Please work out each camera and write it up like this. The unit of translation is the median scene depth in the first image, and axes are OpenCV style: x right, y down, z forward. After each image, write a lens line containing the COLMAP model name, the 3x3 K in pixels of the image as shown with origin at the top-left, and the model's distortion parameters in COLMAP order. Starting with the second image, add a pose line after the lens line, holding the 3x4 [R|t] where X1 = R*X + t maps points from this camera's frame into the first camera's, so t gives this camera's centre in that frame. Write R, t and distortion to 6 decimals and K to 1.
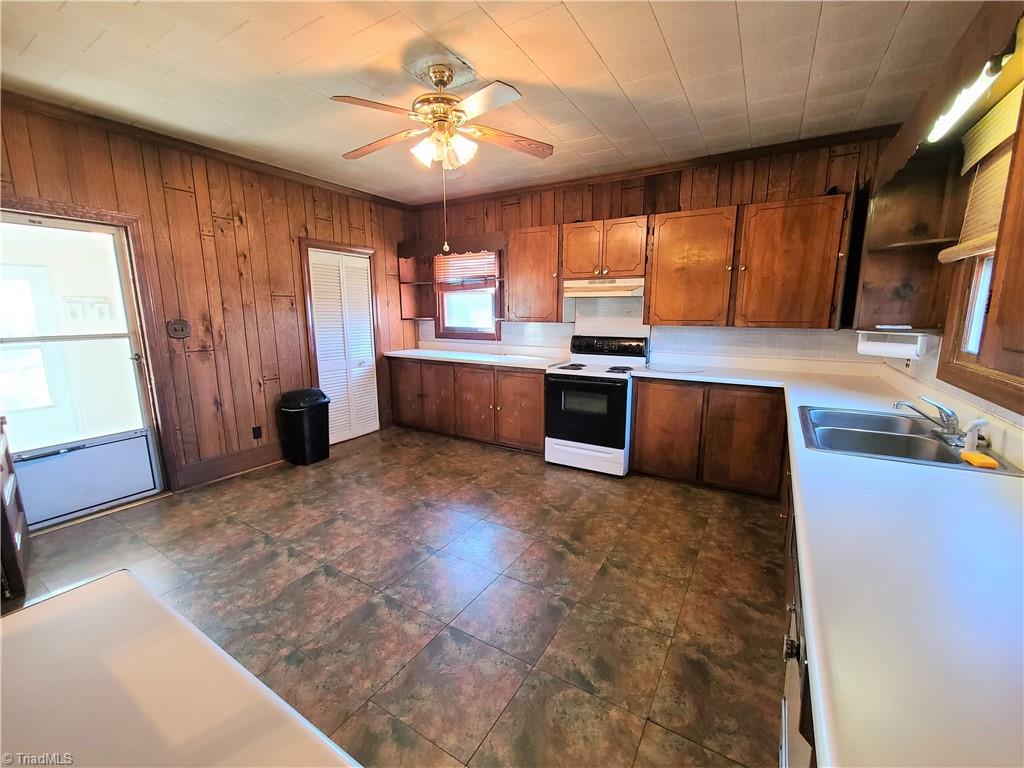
lens RADIAL K [[418.2, 0, 512.8], [0, 418.2, 383.8], [0, 0, 1]] dist [-0.003128, -0.000765]
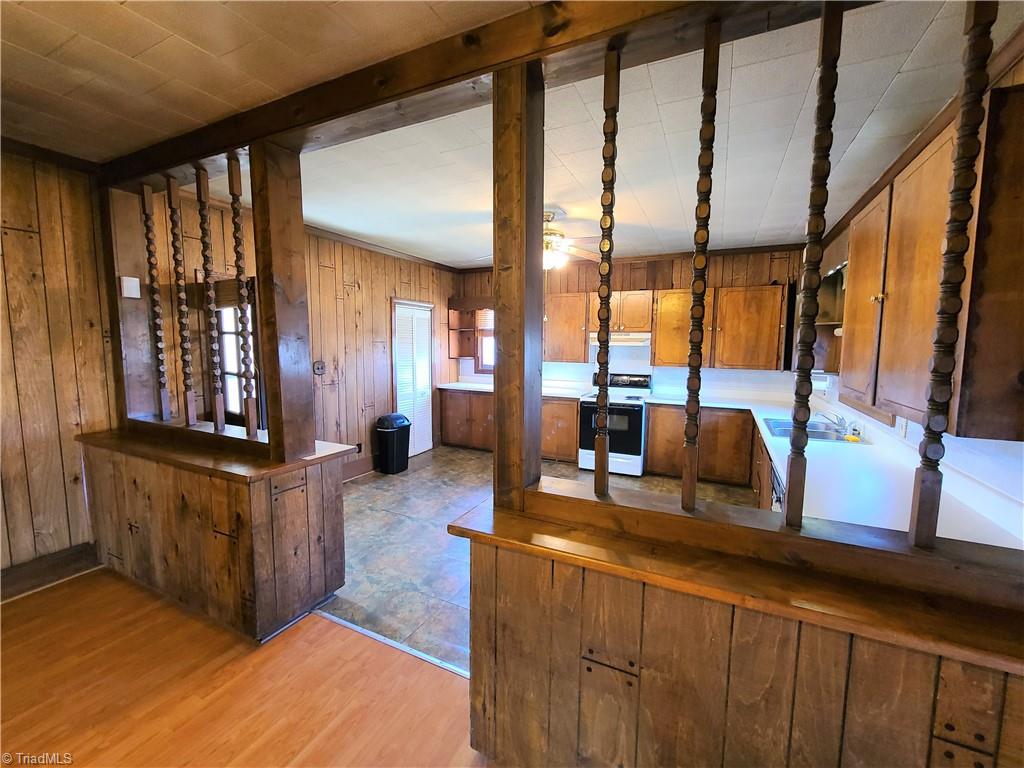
lens RADIAL K [[418.2, 0, 513.6], [0, 418.2, 384.4], [0, 0, 1]] dist [-0.003128, -0.000765]
pose [[0.995546, 0.001373, 0.094266, -0.271558], [0.005676, 0.997207, -0.074466, 0.021483], [-0.094105, 0.074669, 0.992758, -0.333333]]
